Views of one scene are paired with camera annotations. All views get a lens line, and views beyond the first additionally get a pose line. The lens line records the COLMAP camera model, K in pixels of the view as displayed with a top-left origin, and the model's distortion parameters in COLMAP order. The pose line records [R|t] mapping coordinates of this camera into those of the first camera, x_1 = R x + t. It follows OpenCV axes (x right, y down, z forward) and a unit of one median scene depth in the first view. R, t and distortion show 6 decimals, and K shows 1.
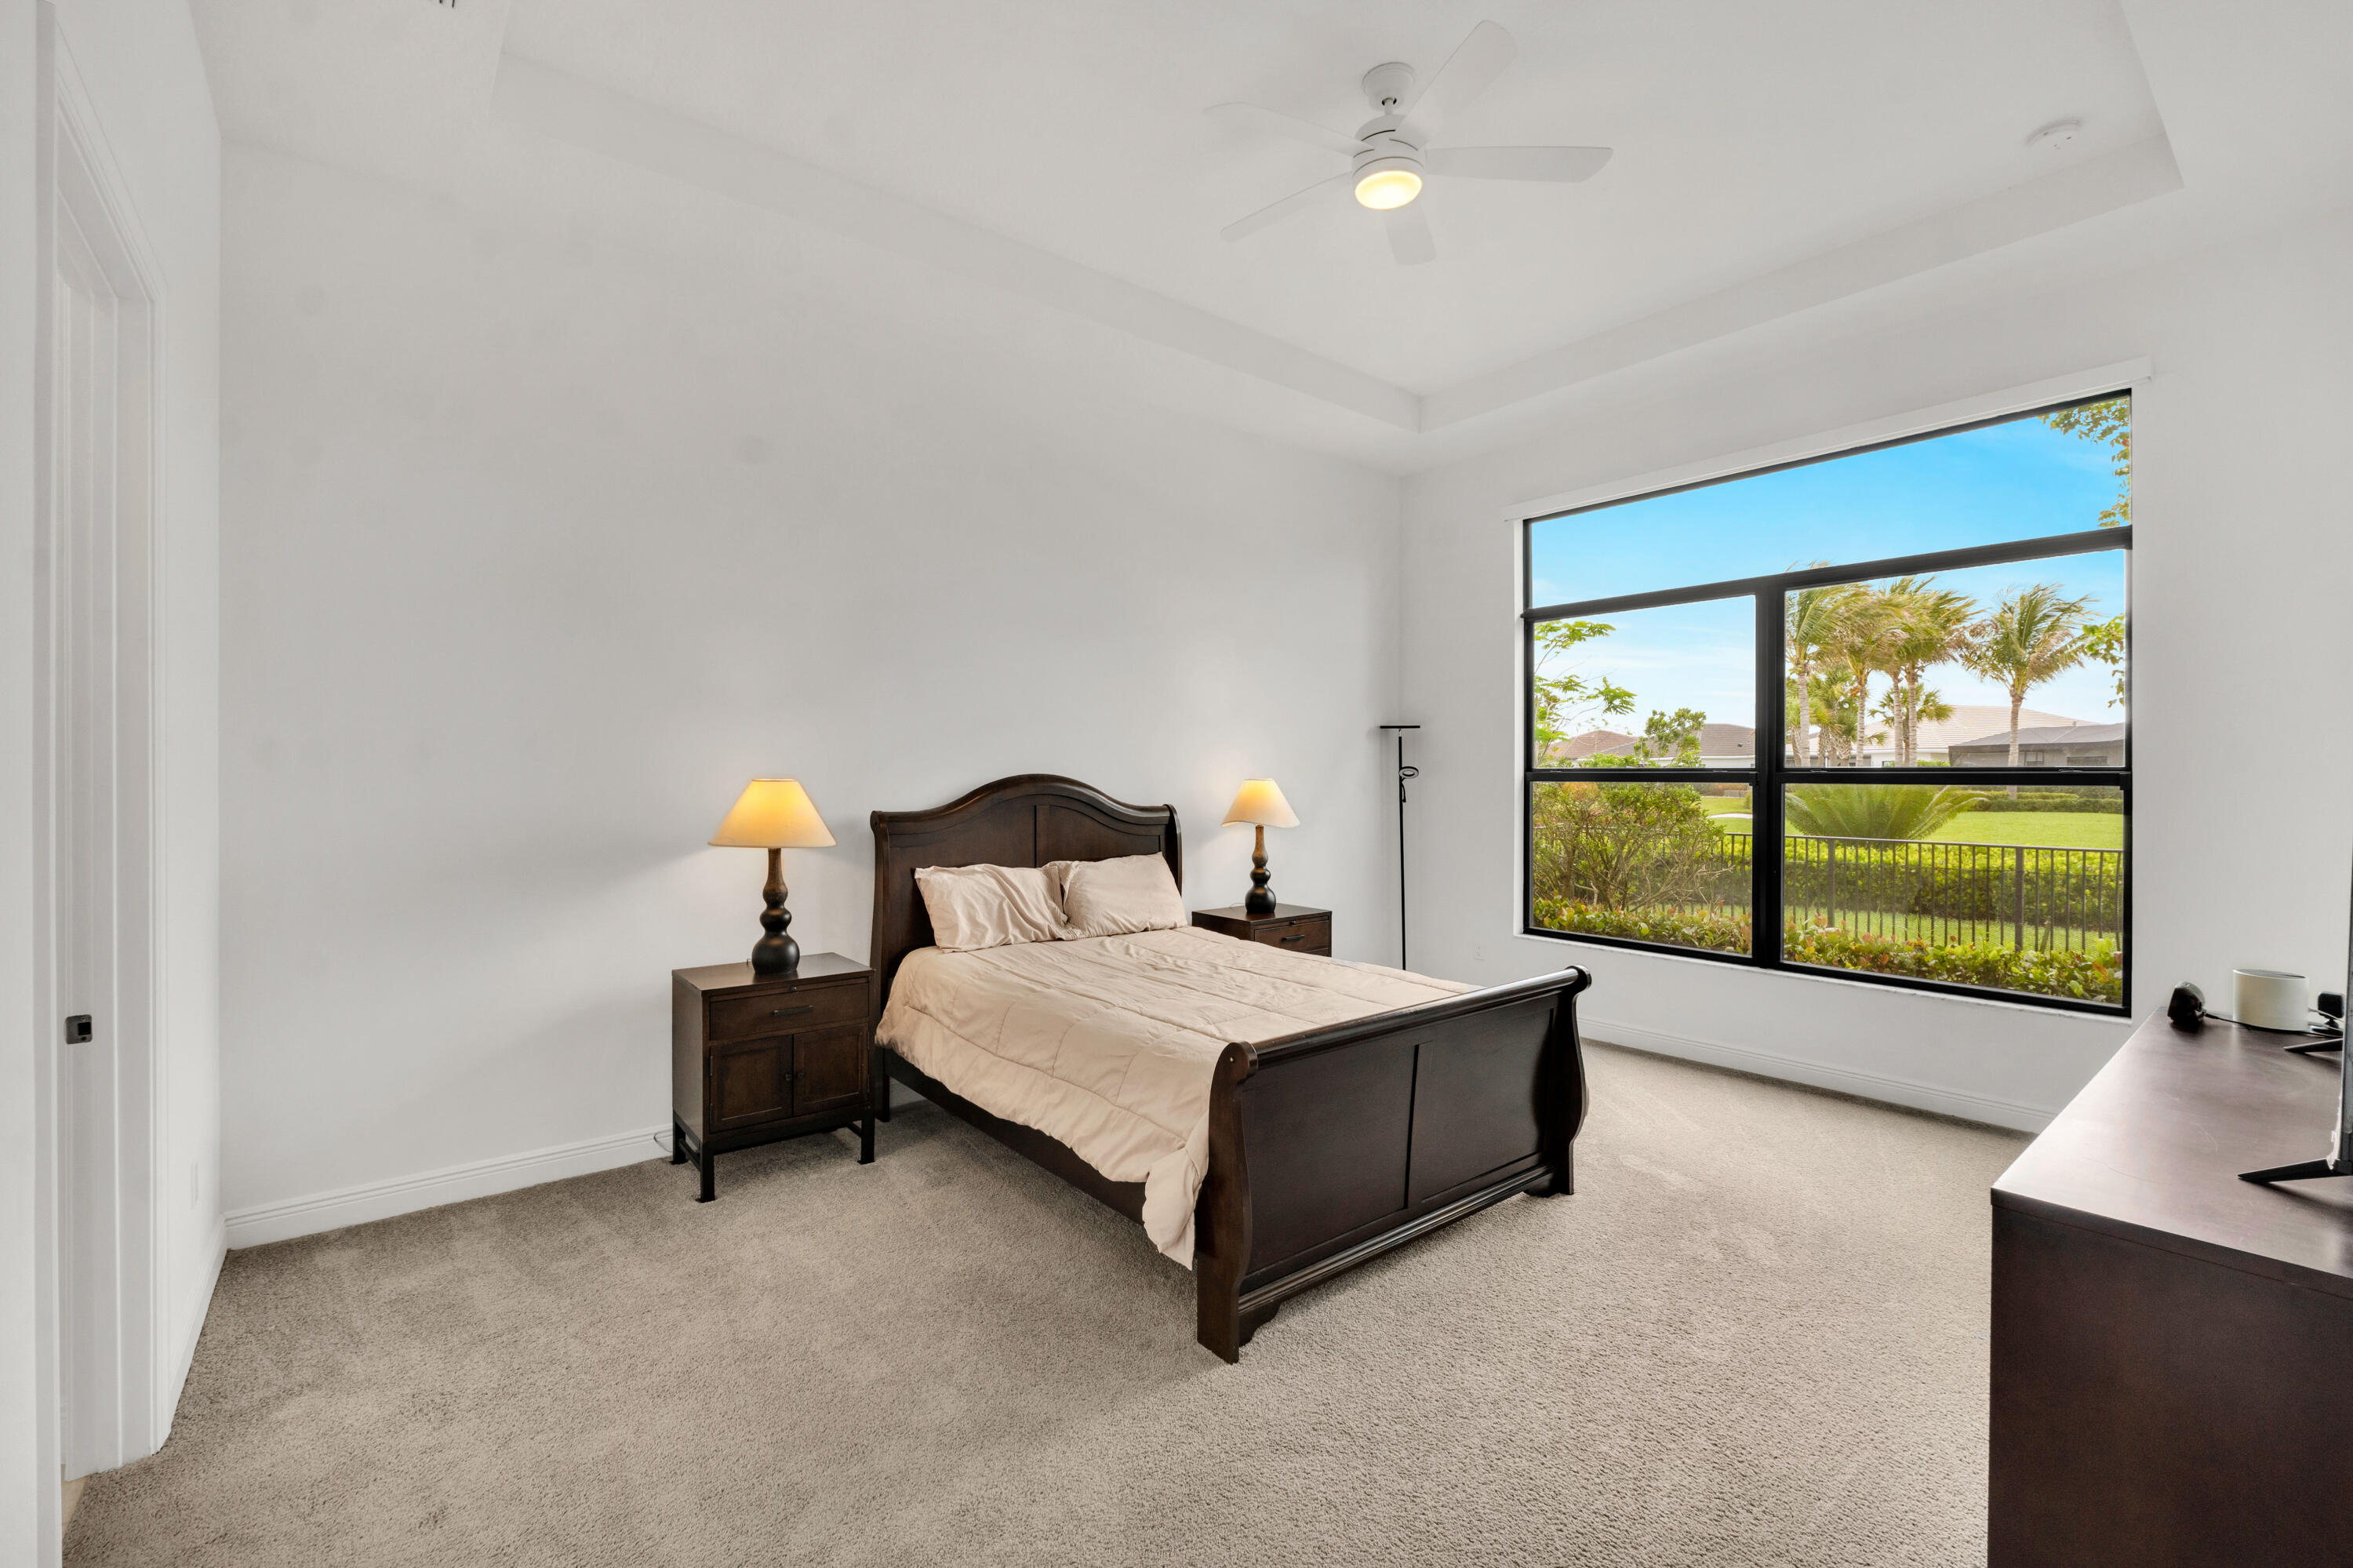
lens RADIAL K [[995.5, 0, 1161.8], [0, 995.5, 778.3], [0, 0, 1]] dist [-0.004709, 0.000190]
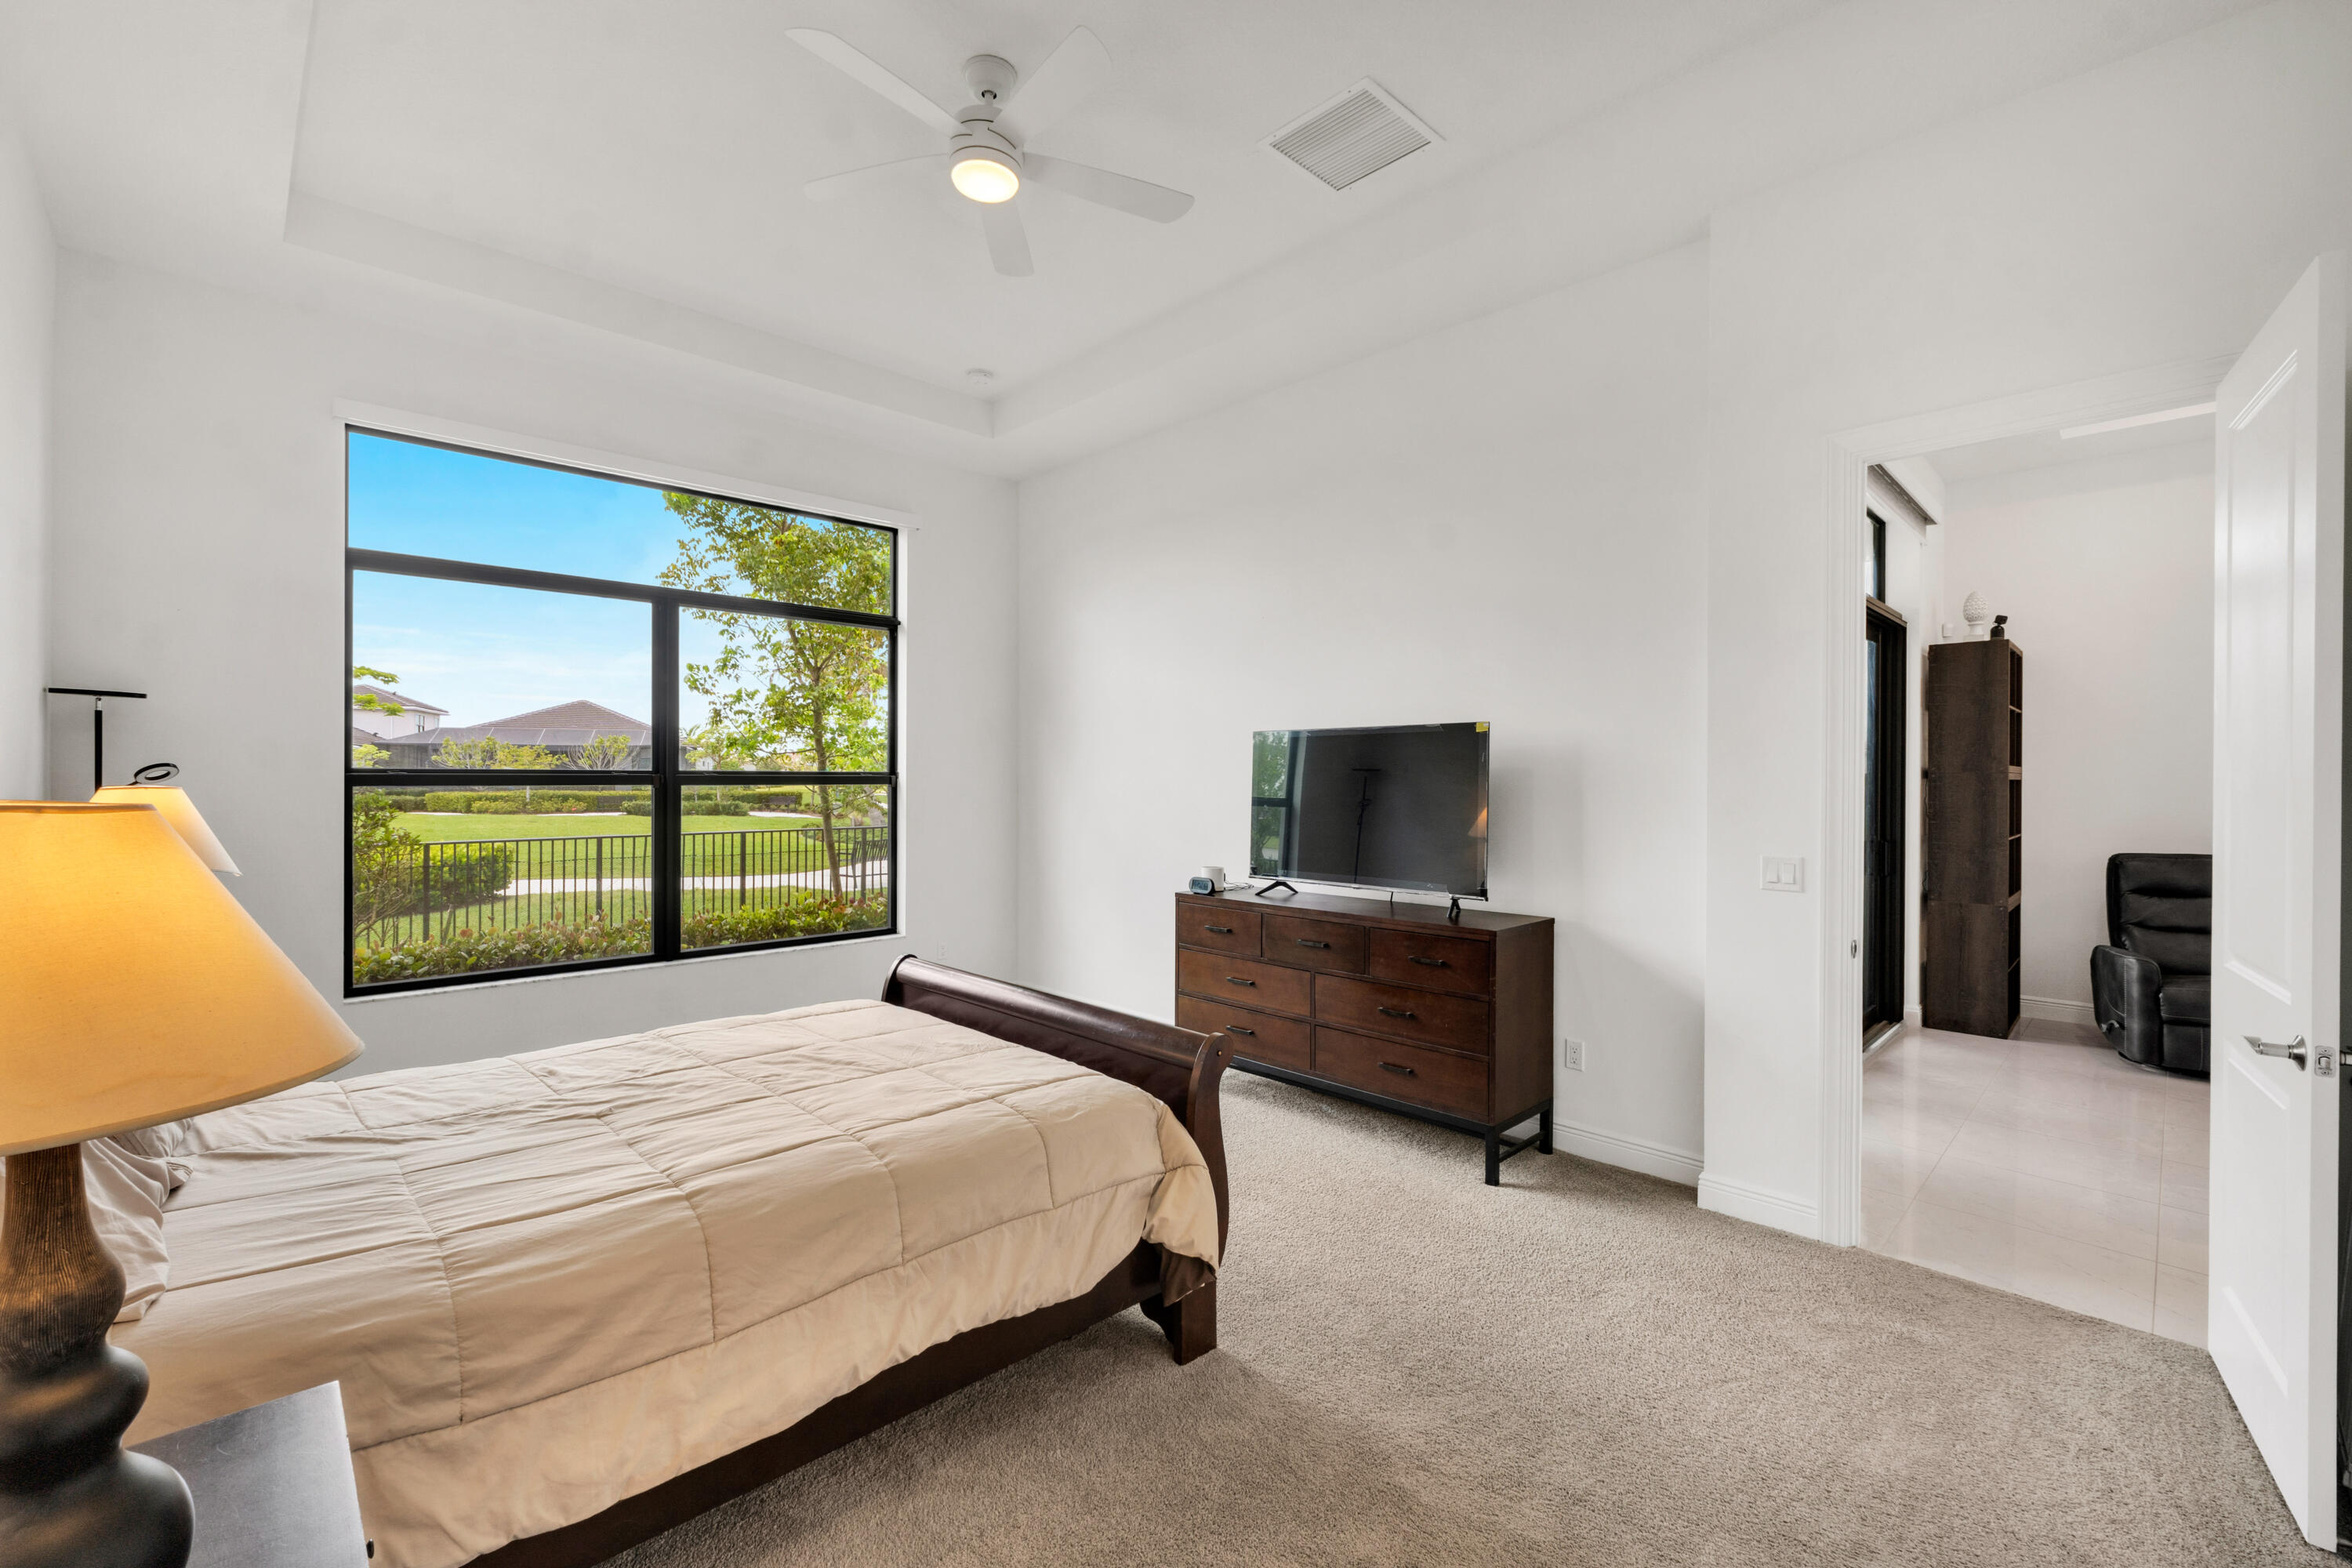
lens RADIAL K [[995.0, 0, 1161.3], [0, 995.0, 778.3], [0, 0, 1]] dist [-0.004709, 0.000190]
pose [[-0.097552, -0.006517, 0.995209, -0.502782], [-0.000382, 0.999979, 0.006511, -0.008839], [-0.995230, 0.000255, -0.097552, 0.599620]]
